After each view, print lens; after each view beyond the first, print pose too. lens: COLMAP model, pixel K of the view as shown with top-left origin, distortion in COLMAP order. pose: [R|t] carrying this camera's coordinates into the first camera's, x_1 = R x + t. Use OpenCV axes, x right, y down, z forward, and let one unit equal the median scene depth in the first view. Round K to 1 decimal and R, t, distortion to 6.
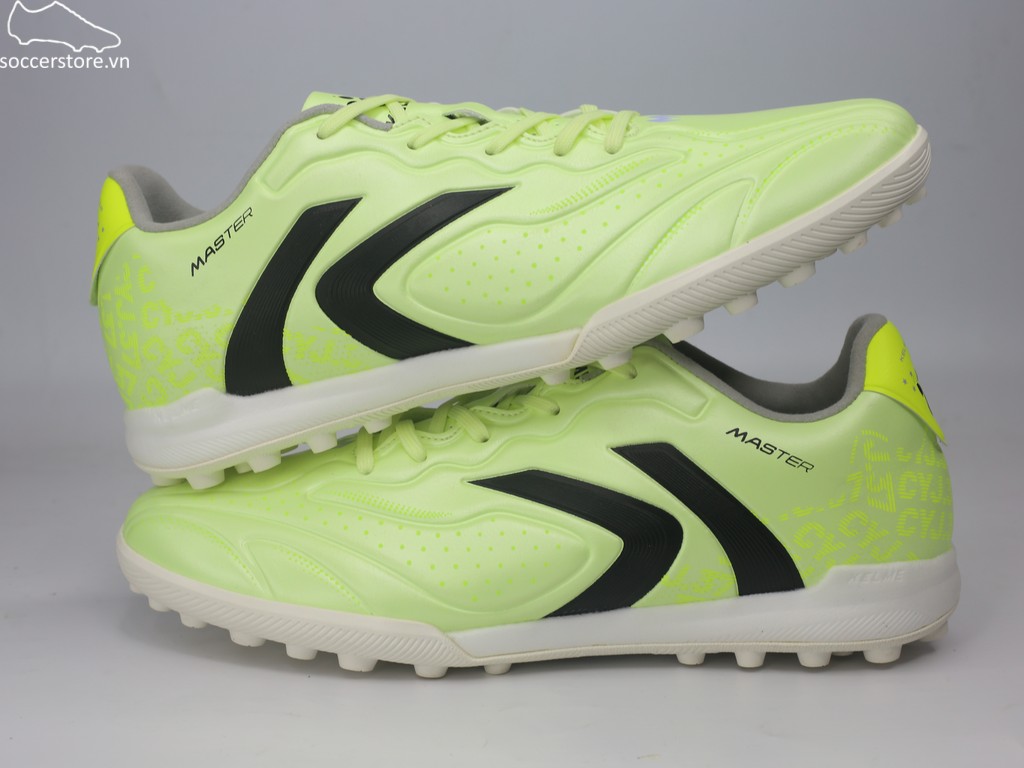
lens RADIAL K [[1917.5, 0, 506.0], [0, 1917.5, 378.4], [0, 0, 1]] dist [-0.141677, 0.000000]
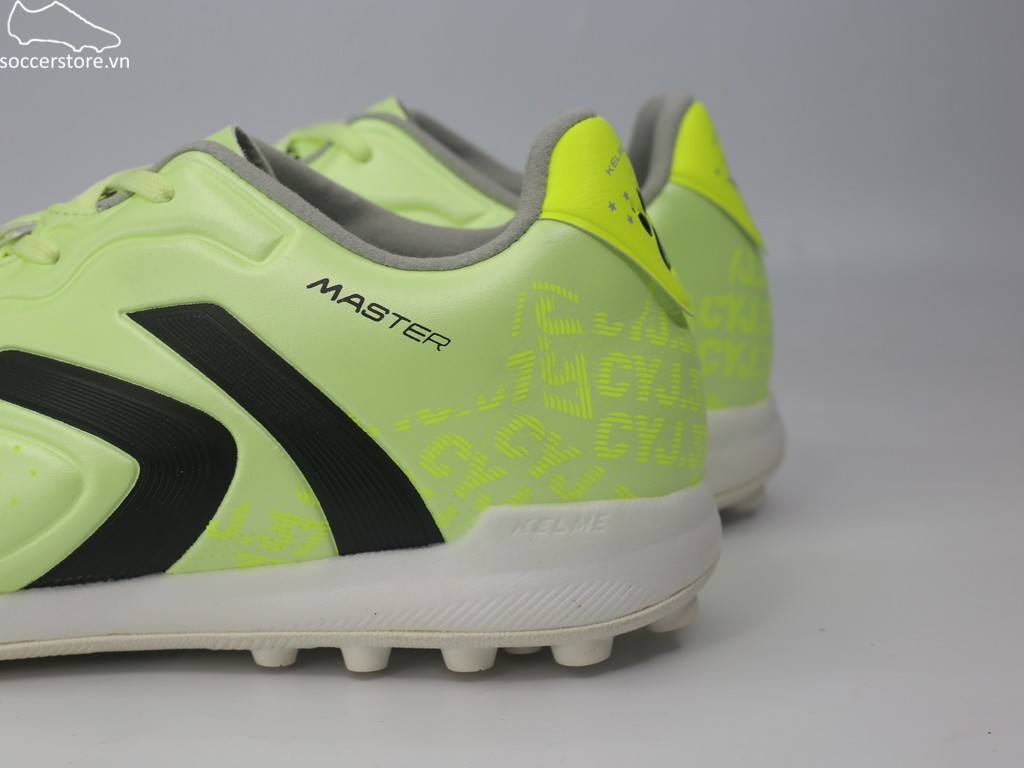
lens RADIAL K [[1917.5, 0, 516.4], [0, 1917.5, 380.0], [0, 0, 1]] dist [-0.141677, 0.000000]
pose [[0.999959, -0.000328, 0.009052, 0.173749], [0.000240, 0.999952, 0.009782, 0.051643], [-0.009054, -0.009779, 0.999911, 0.386794]]
